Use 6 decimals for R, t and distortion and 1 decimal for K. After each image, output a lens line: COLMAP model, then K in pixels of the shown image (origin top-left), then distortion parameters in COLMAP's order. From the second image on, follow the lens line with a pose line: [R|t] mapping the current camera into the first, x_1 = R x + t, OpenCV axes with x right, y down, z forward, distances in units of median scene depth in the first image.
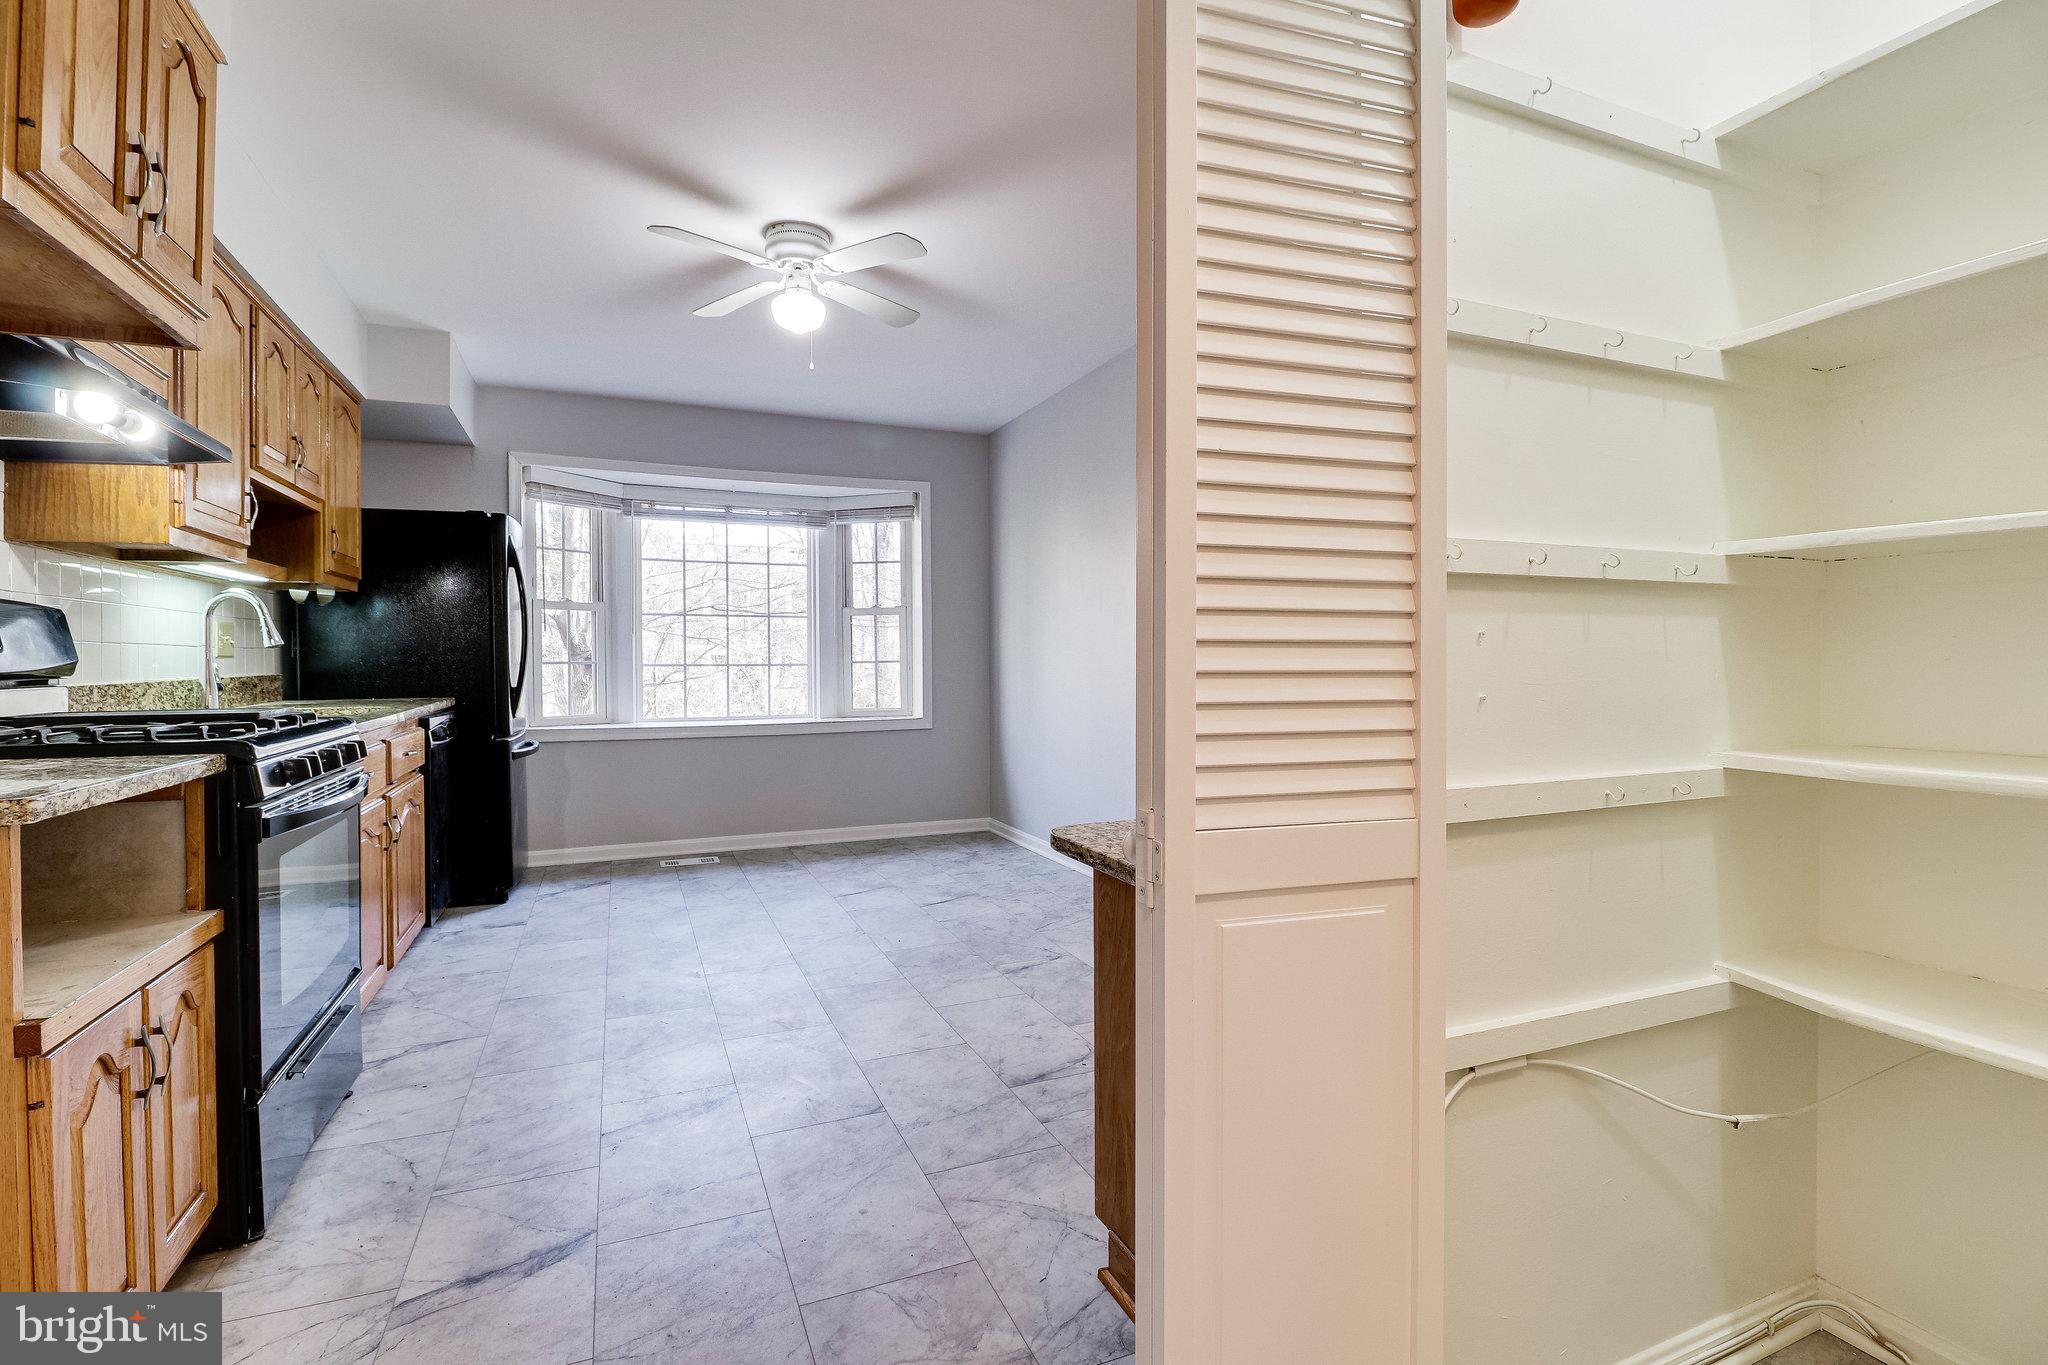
lens RADIAL K [[970.3, 0, 1021.5], [0, 970.3, 664.0], [0, 0, 1]] dist [-0.007487, -0.008470]
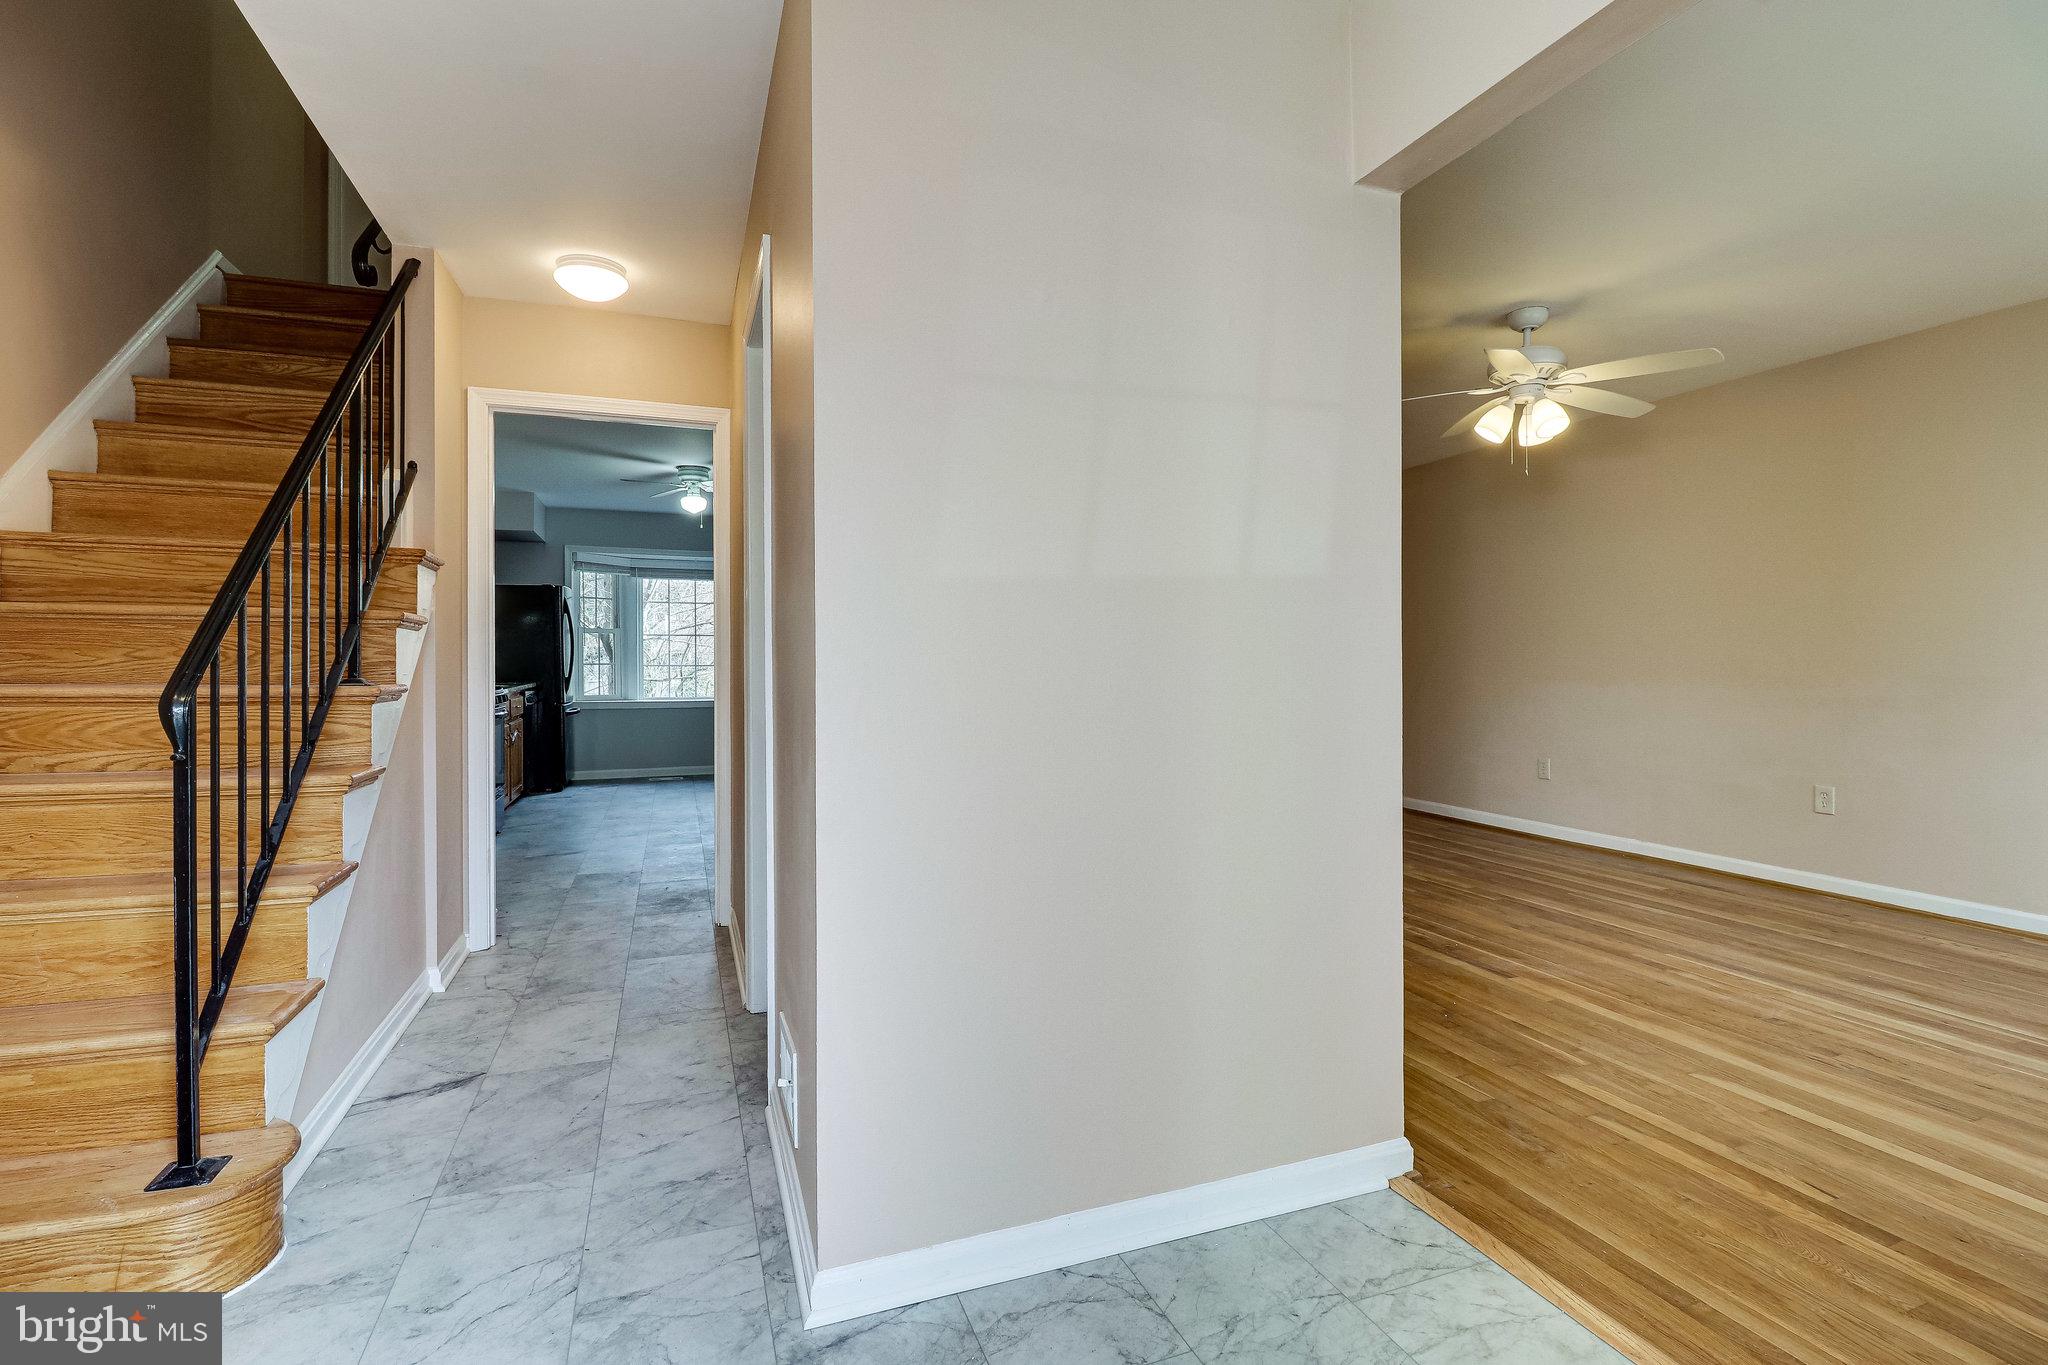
lens RADIAL K [[970.3, 0, 1032.9], [0, 970.3, 675.1], [0, 0, 1]] dist [-0.007487, -0.008470]
pose [[0.999071, 0.007437, -0.042449, 0.610417], [-0.007028, 0.999927, 0.009798, -0.007218], [0.042519, -0.009490, 0.999051, -1.113660]]
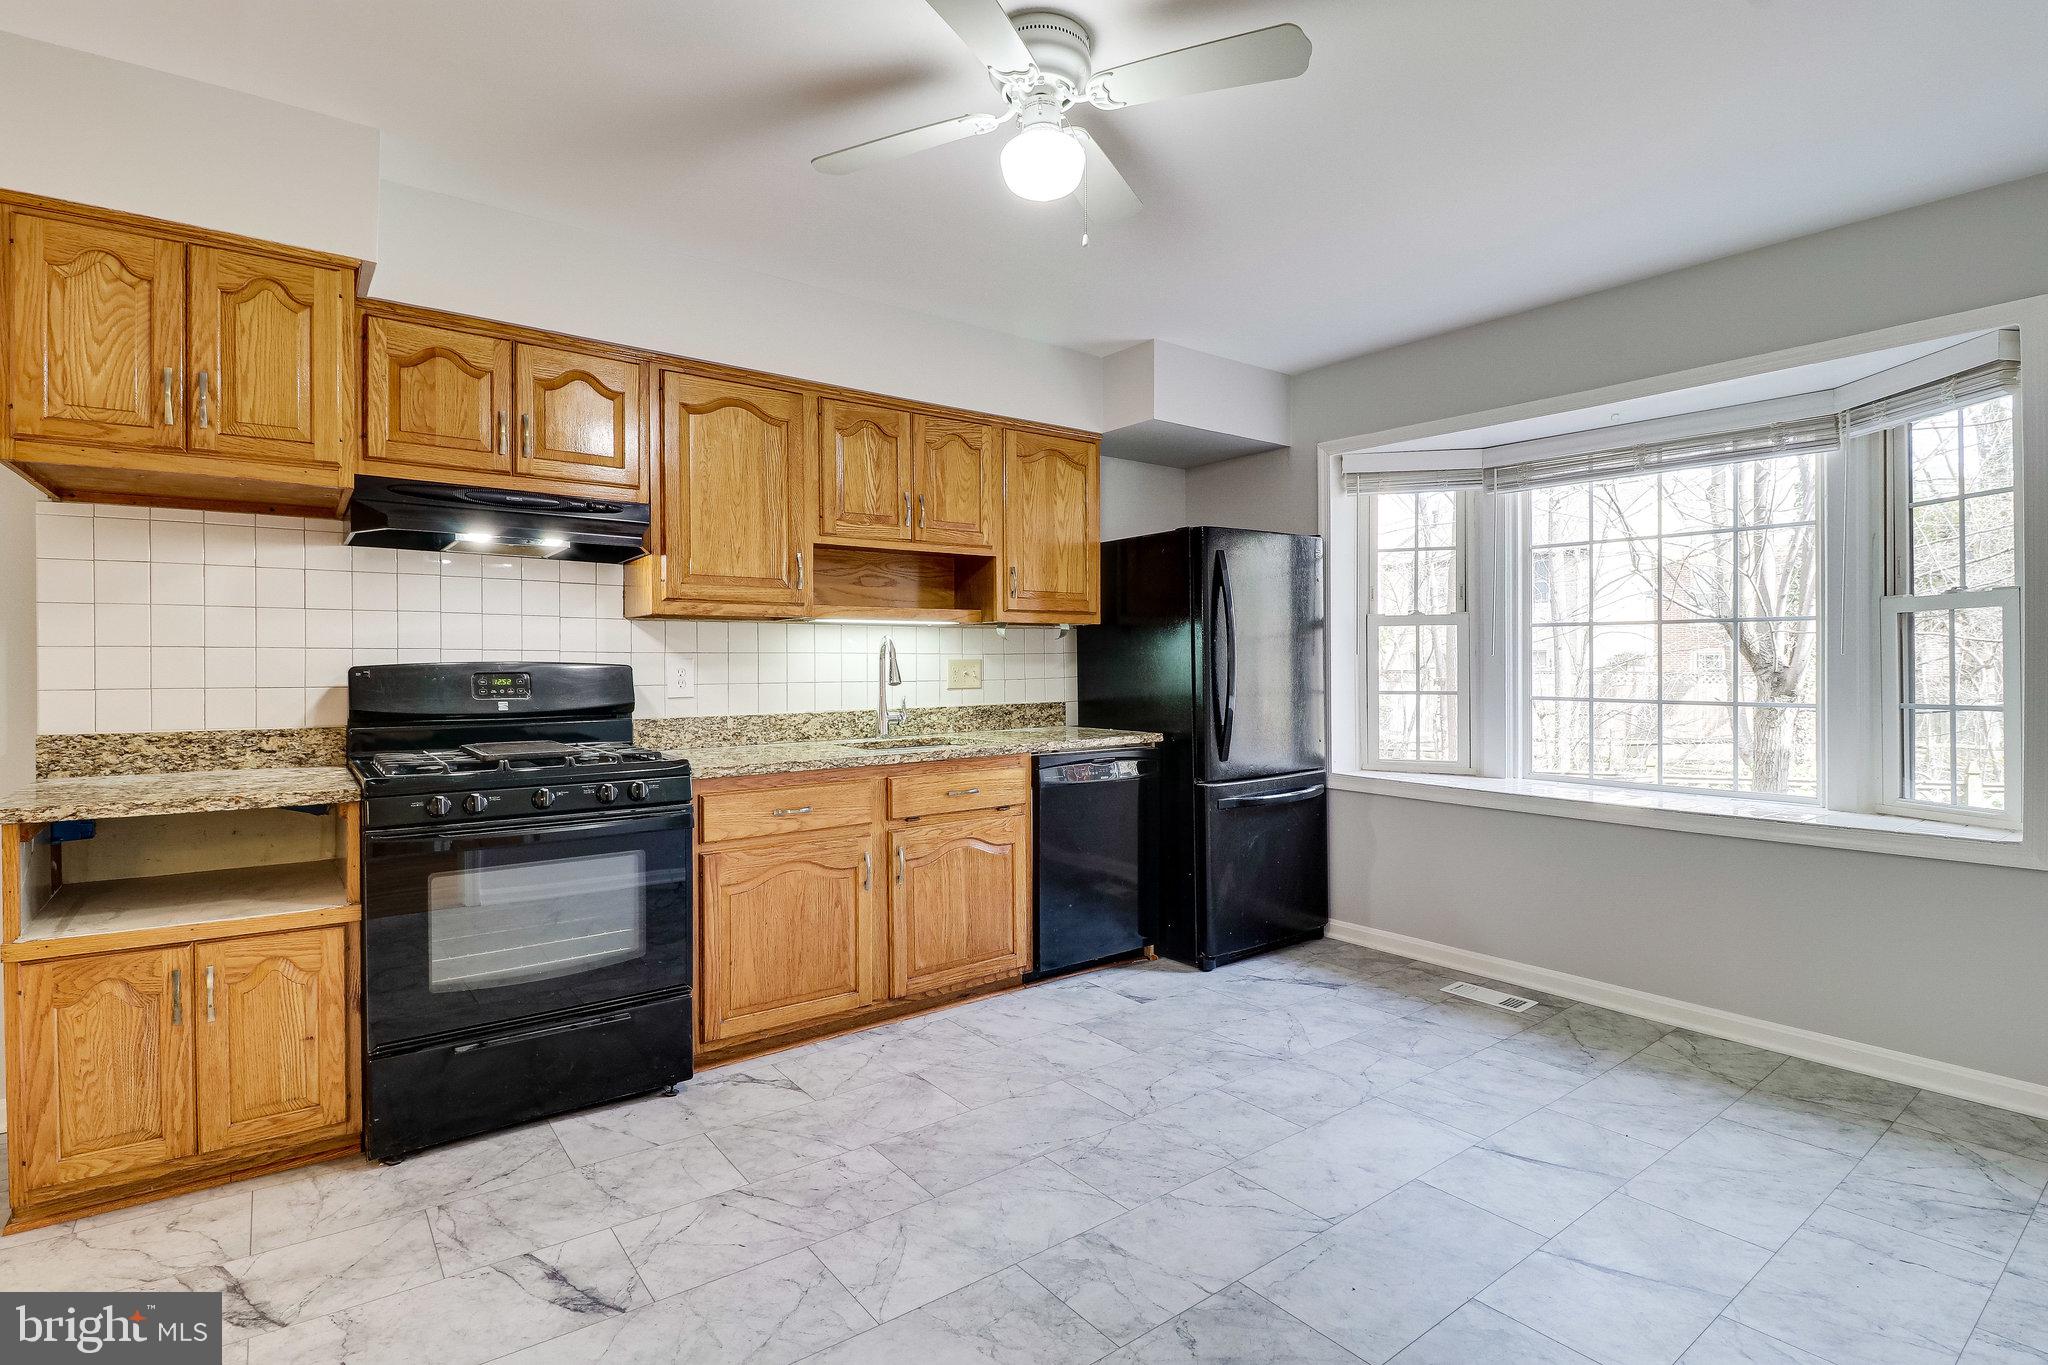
lens RADIAL K [[970.3, 0, 1028.6], [0, 970.3, 676.6], [0, 0, 1]] dist [-0.007487, -0.008470]
pose [[0.240587, 0.016986, -0.970479, 0.358868], [-0.001683, 0.999853, 0.017083, -0.045045], [0.970626, -0.002477, 0.240580, 0.824733]]
